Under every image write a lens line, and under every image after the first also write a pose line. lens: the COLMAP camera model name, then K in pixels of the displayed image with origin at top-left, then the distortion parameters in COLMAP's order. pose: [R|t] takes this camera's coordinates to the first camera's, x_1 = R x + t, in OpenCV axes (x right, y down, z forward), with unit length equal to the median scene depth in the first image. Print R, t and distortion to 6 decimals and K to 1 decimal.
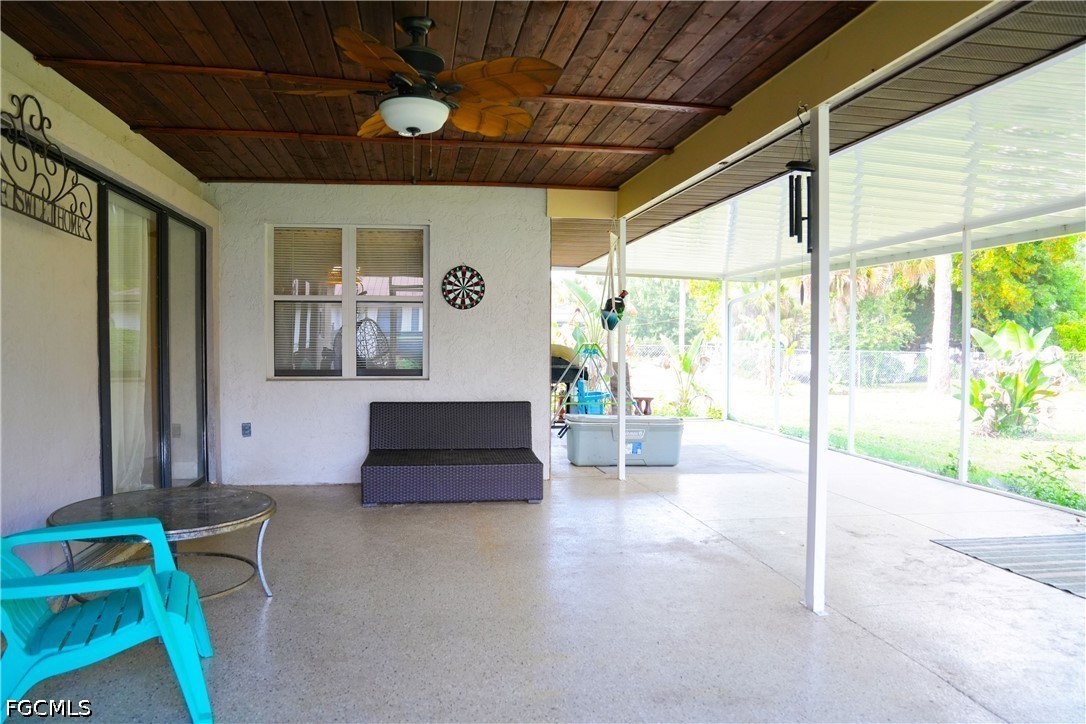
lens RADIAL K [[745.8, 0, 544.8], [0, 745.8, 364.0], [0, 0, 1]] dist [-0.131836, 0.096575]
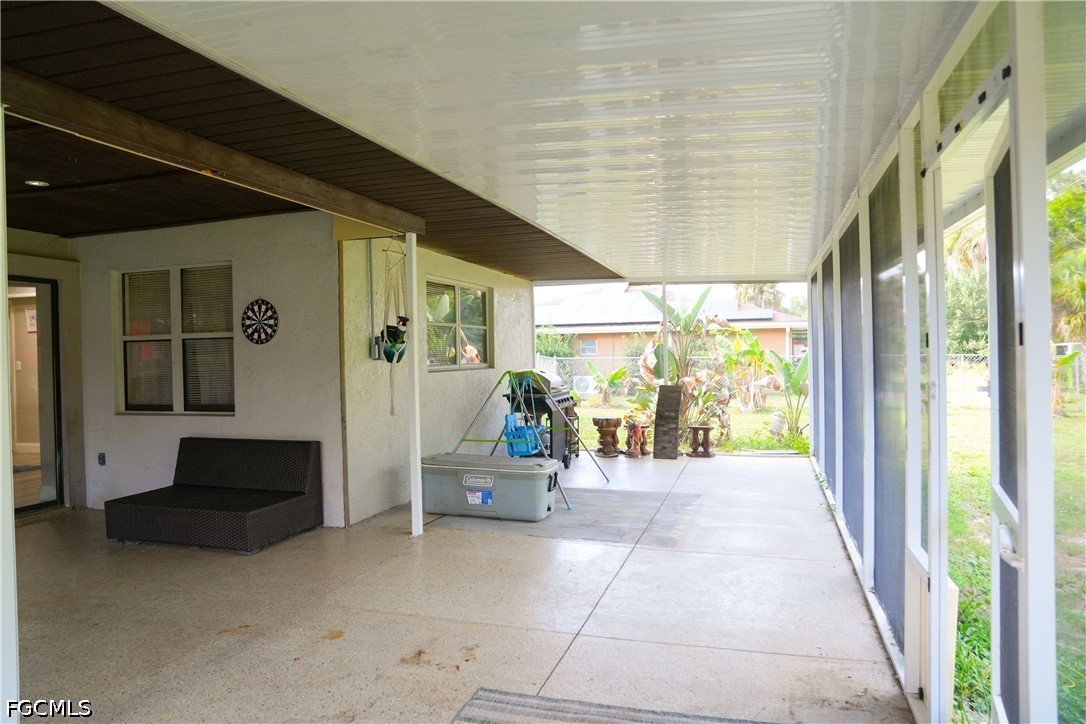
lens RADIAL K [[745.8, 0, 541.3], [0, 745.8, 354.3], [0, 0, 1]] dist [-0.131836, 0.096575]
pose [[0.897869, -0.019884, -0.439813, 0.648447], [0.009208, 0.999609, -0.026396, -0.031985], [0.440166, 0.019650, 0.897701, 0.306772]]
